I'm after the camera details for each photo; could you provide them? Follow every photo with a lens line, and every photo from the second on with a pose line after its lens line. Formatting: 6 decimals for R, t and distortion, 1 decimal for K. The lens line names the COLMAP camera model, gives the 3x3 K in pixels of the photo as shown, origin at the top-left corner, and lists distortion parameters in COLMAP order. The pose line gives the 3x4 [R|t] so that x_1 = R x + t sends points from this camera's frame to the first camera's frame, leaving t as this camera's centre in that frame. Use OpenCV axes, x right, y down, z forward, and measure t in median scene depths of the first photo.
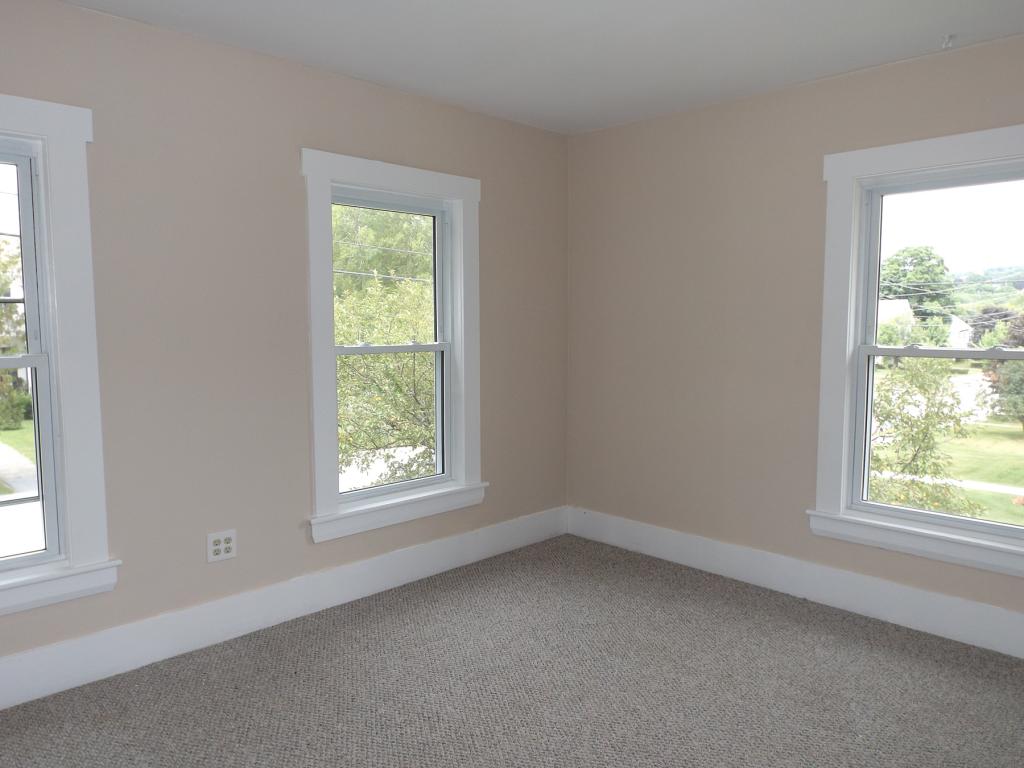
lens RADIAL K [[740.0, 0, 508.4], [0, 740.0, 389.7], [0, 0, 1]] dist [0.013748, -0.019275]
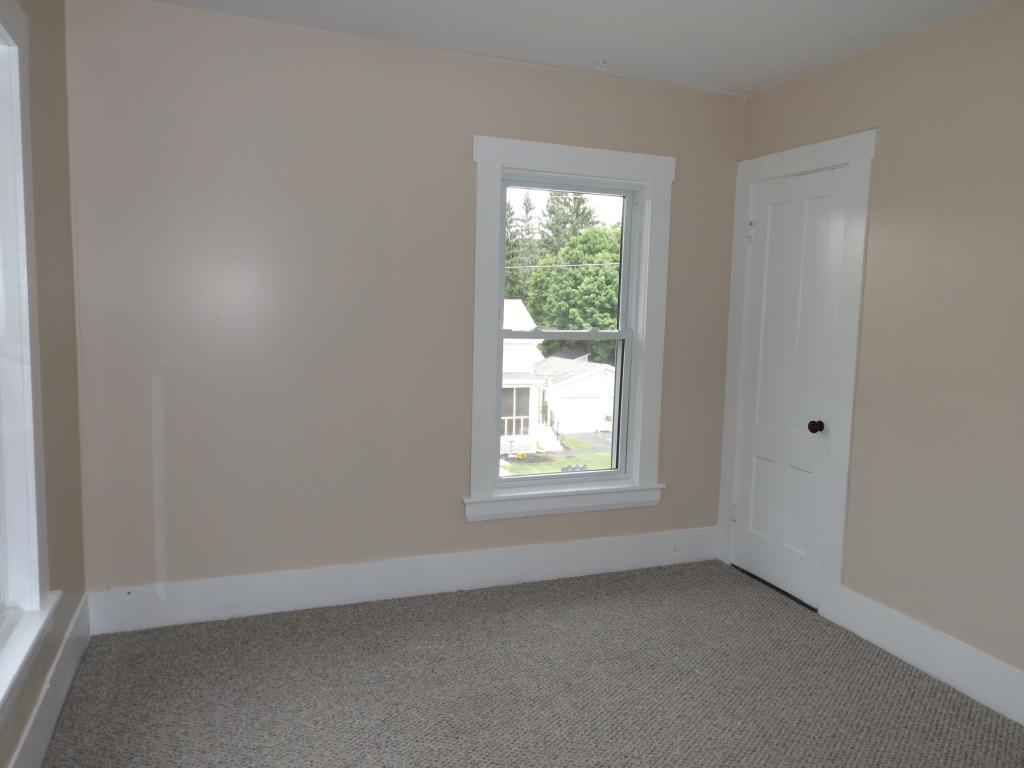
lens RADIAL K [[740.0, 0, 509.8], [0, 740.0, 380.8], [0, 0, 1]] dist [0.013748, -0.019275]
pose [[0.392054, -0.074423, 0.916927, -0.455164], [0.070225, 0.996235, 0.050834, -0.037655], [-0.917258, 0.044462, 0.395805, 0.558046]]
